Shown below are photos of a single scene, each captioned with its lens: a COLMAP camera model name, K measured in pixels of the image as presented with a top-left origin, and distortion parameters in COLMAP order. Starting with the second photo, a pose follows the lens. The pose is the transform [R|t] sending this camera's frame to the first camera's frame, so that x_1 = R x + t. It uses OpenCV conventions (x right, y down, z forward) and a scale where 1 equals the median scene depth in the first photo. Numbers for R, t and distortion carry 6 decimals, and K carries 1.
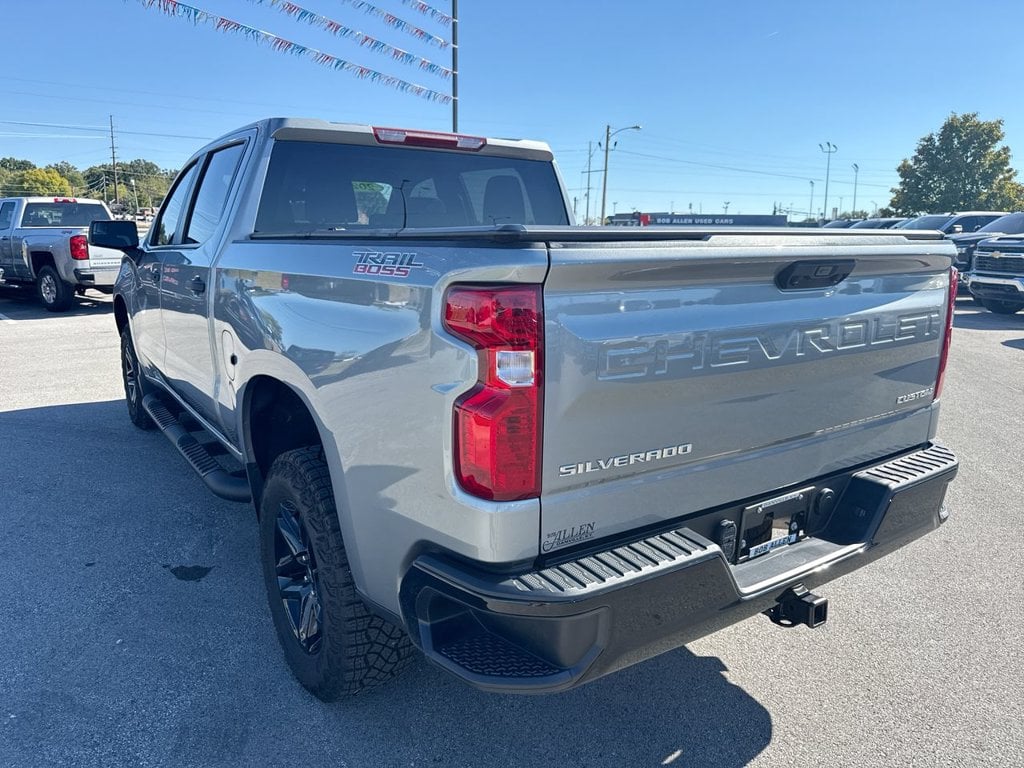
lens RADIAL K [[743.5, 0, 510.7], [0, 743.5, 388.4], [0, 0, 1]] dist [0.012844, -0.027689]
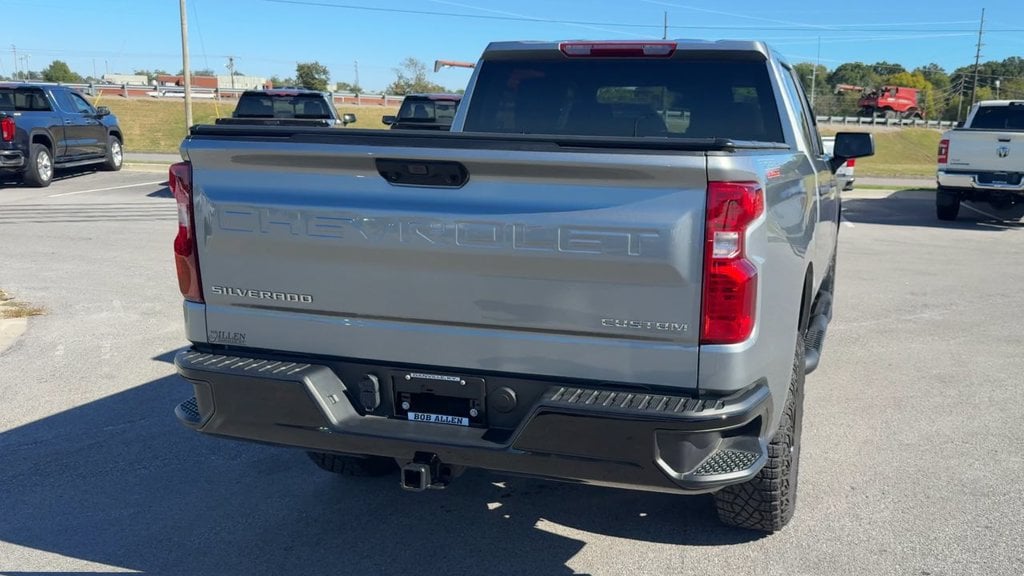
lens RADIAL K [[893.1, 0, 632.9], [0, 893.1, 334.3], [0, 0, 1]] dist [0.090070, -0.170661]
pose [[0.654161, 0.173889, -0.736095, 1.213042], [-0.172487, 0.981866, 0.078661, -0.055003], [0.736425, 0.075510, 0.672292, 0.246873]]
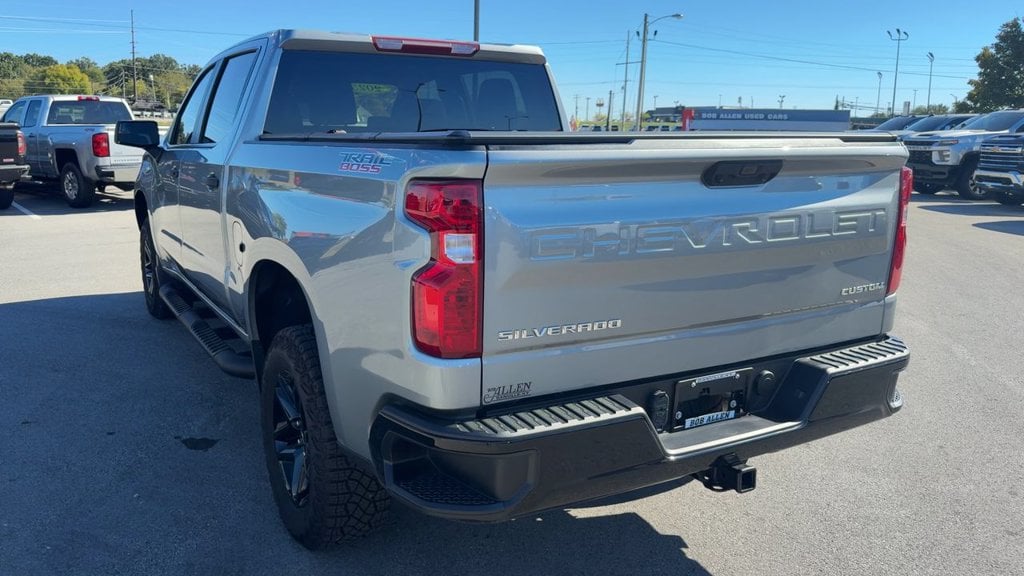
lens RADIAL K [[795.9, 0, 457.2], [0, 795.9, 286.6], [0, 0, 1]] dist [0.055363, -0.092914]
pose [[0.994830, 0.019479, -0.099667, 0.076752], [-0.020693, 0.999724, -0.011161, 0.029046], [0.099422, 0.013165, 0.994958, -0.175451]]
